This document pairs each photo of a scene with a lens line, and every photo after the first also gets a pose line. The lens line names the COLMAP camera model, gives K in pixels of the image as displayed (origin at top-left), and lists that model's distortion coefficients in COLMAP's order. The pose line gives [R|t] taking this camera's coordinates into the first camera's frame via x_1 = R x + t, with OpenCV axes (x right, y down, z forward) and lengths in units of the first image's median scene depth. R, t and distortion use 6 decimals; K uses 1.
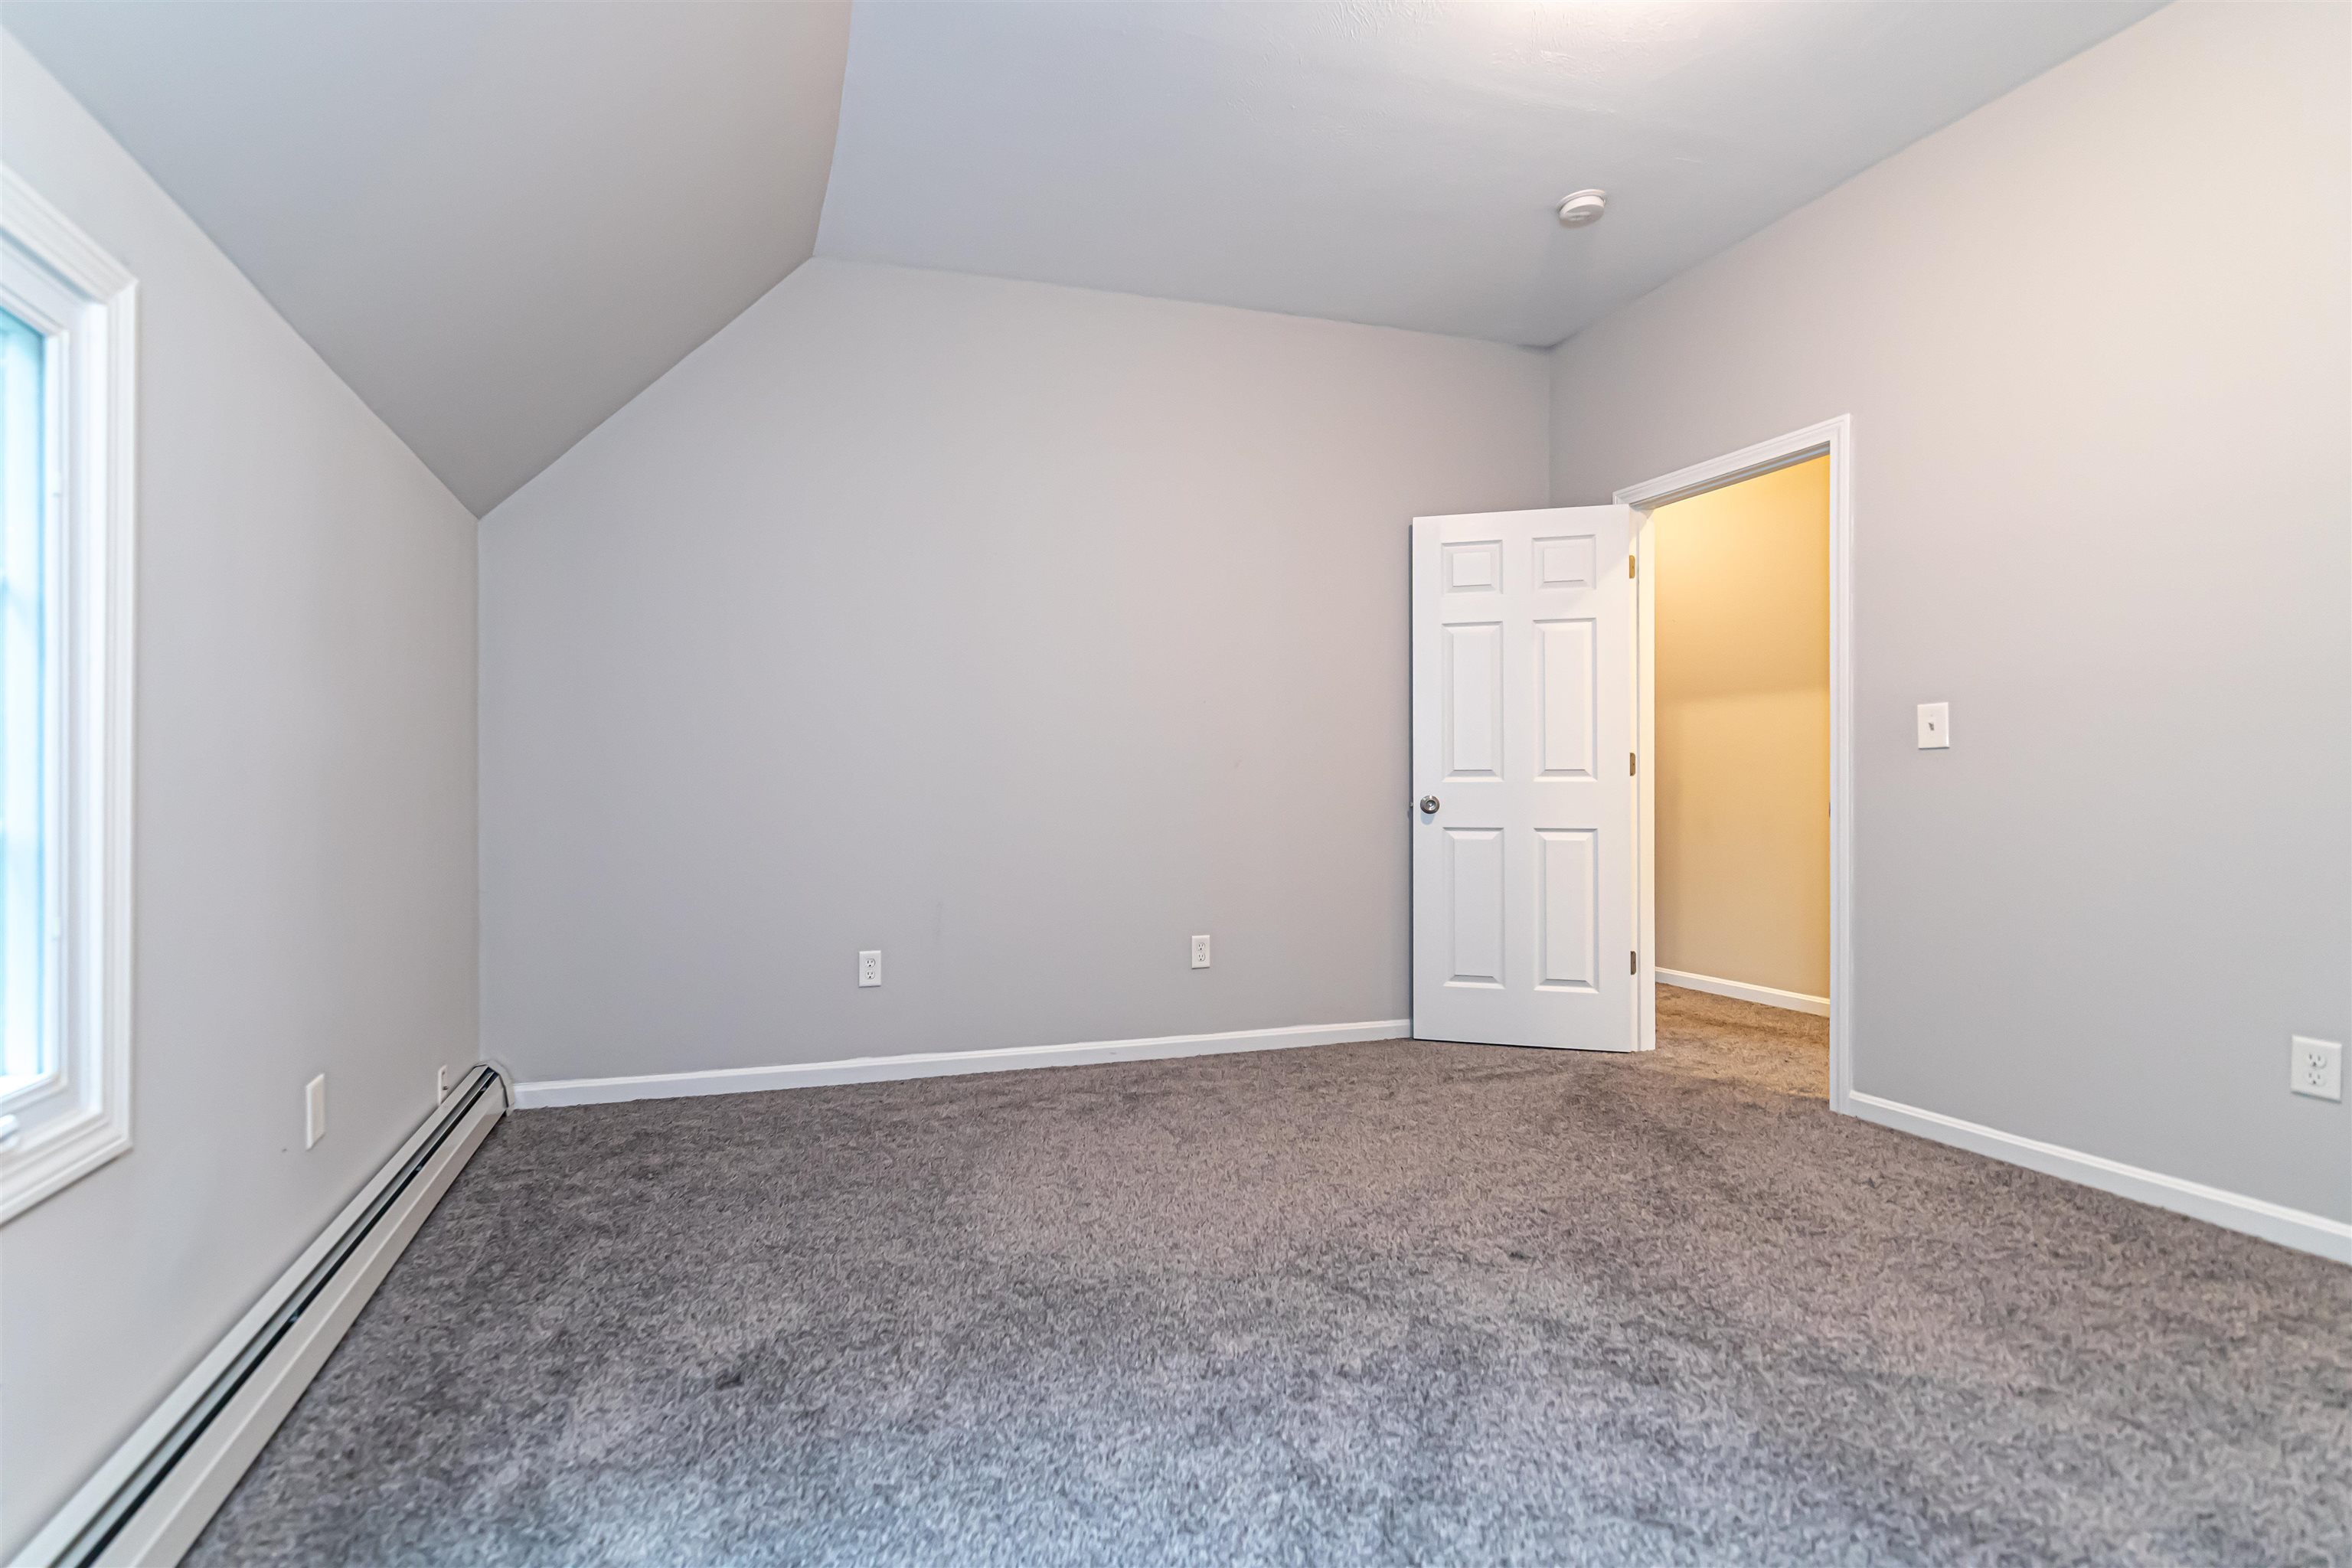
lens RADIAL K [[1011.3, 0, 1163.8], [0, 1011.3, 787.0], [0, 0, 1]] dist [0.003380, 0.000151]
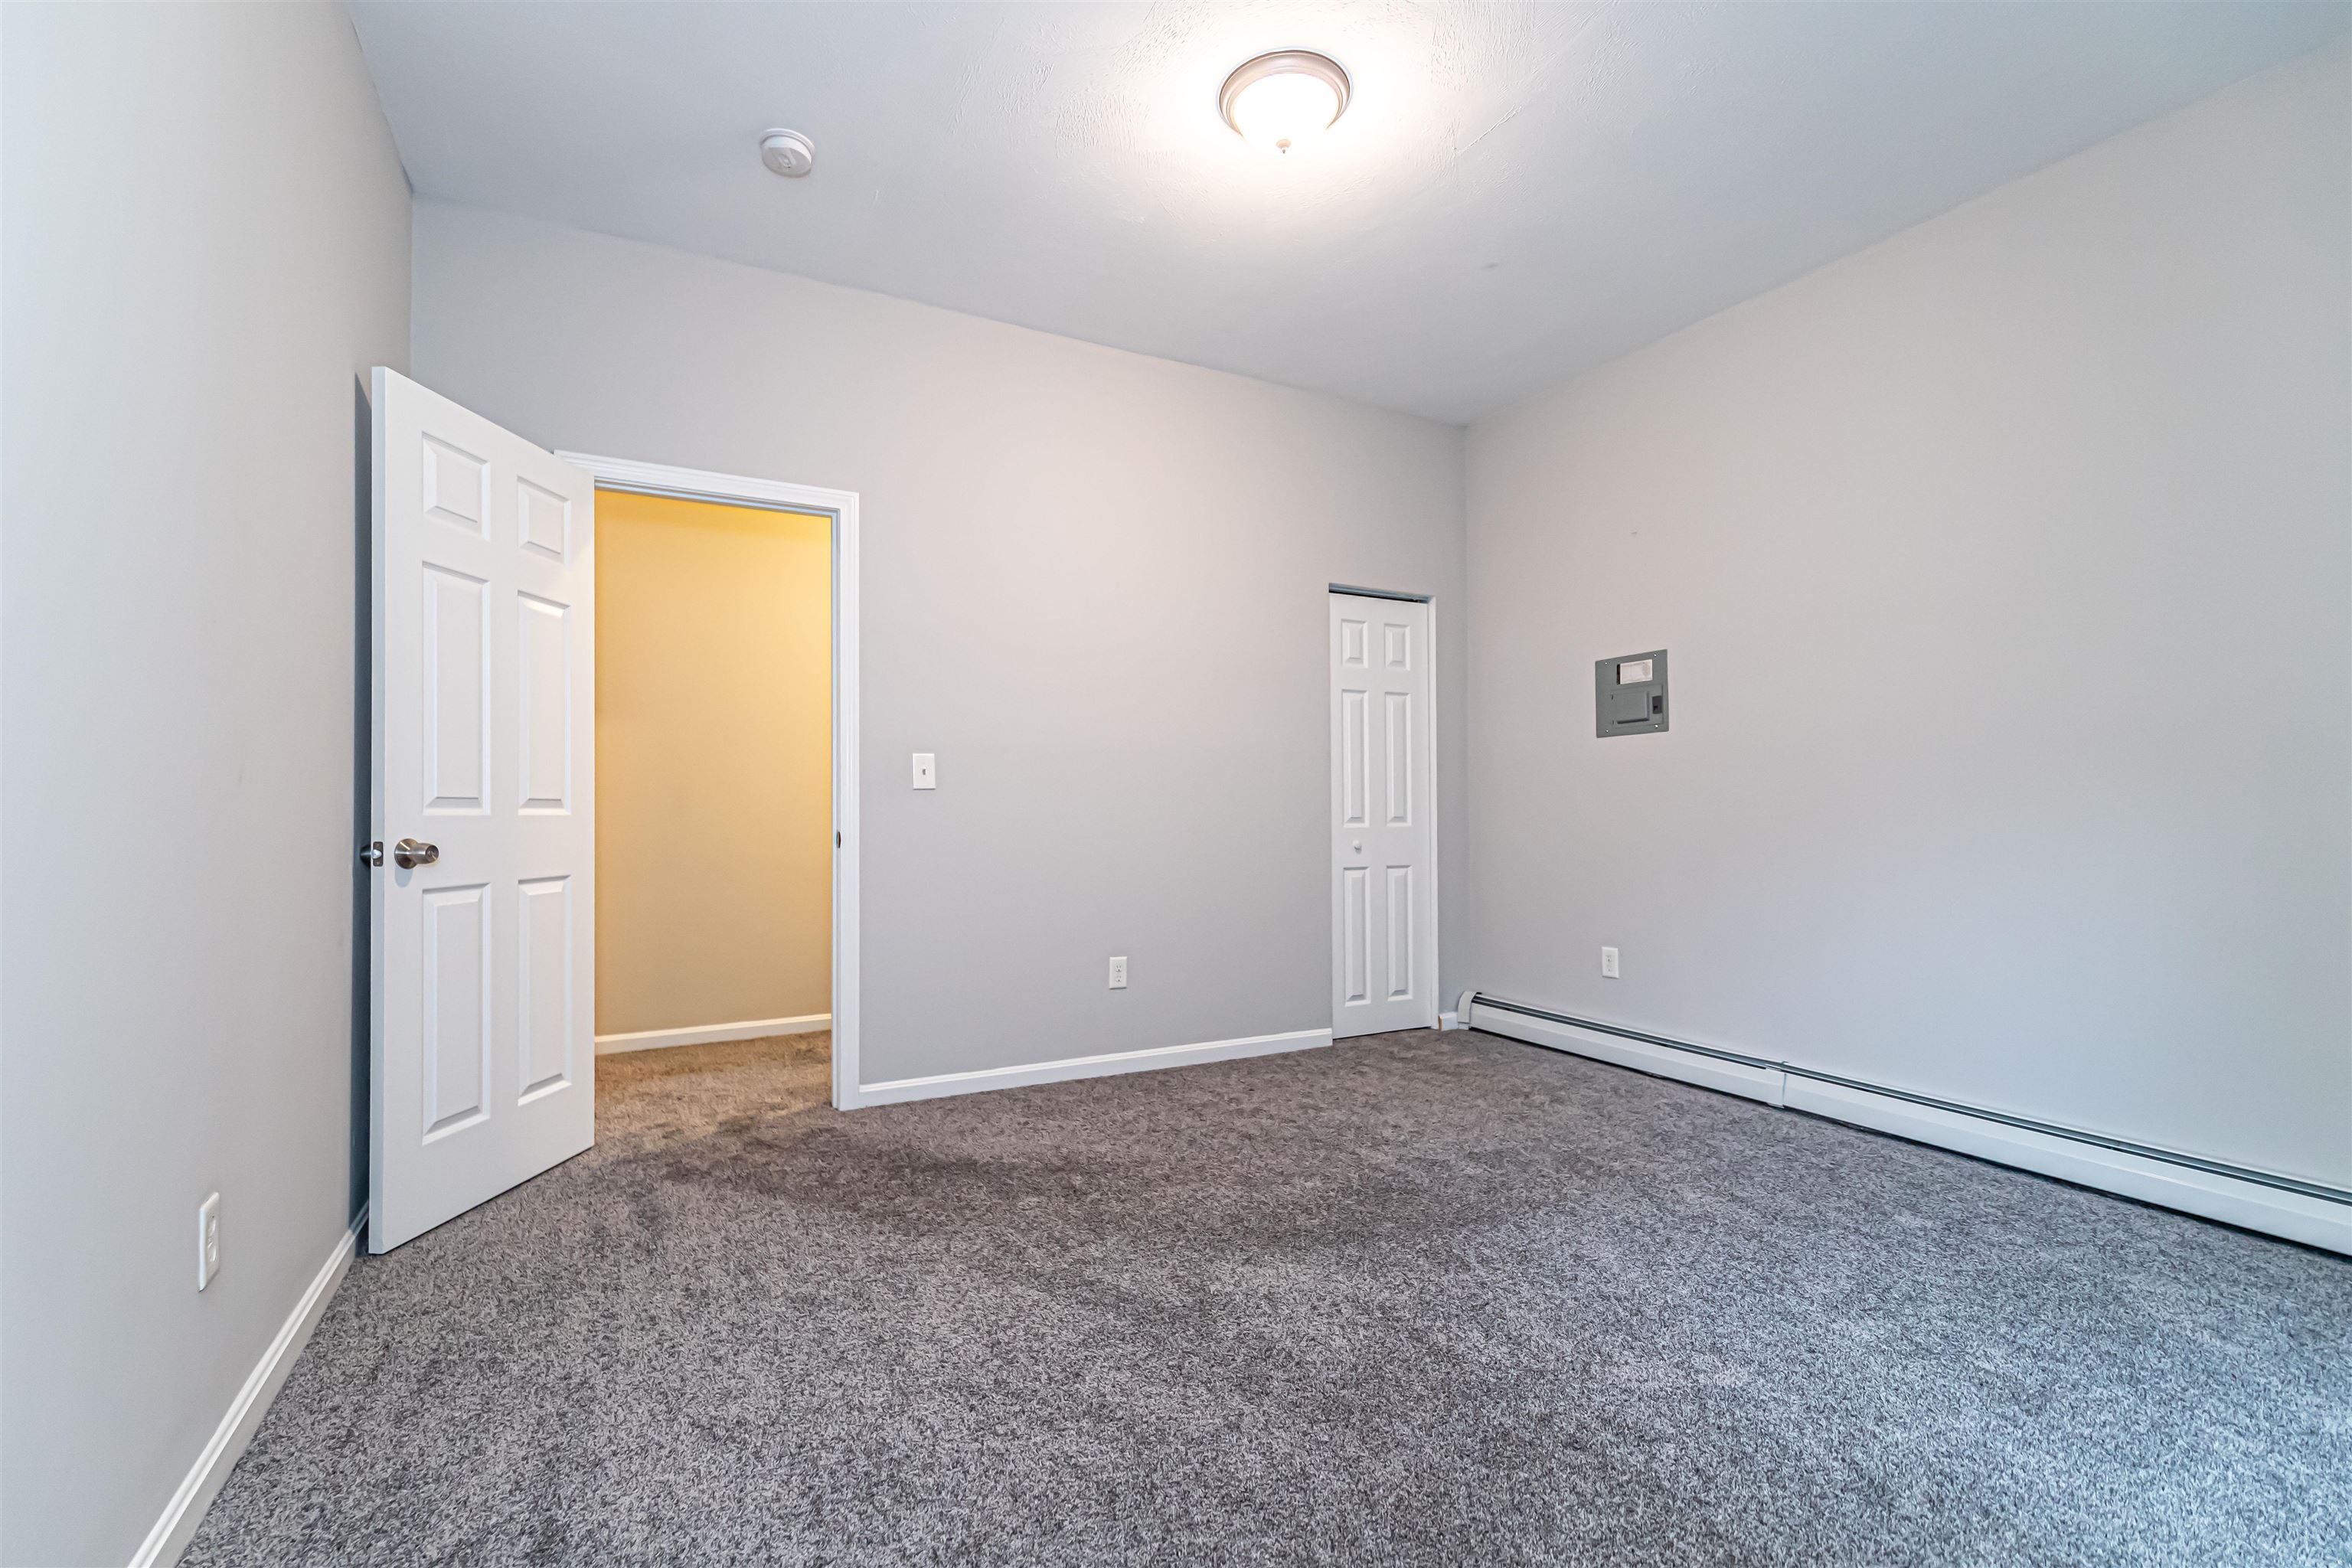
lens RADIAL K [[1011.3, 0, 1102.8], [0, 1011.3, 809.9], [0, 0, 1]] dist [0.003380, 0.000151]
pose [[-0.073566, 0.001828, 0.997289, -0.463392], [-0.000359, 0.999998, -0.001859, -0.009398], [-0.997290, -0.000494, -0.073565, 0.786848]]
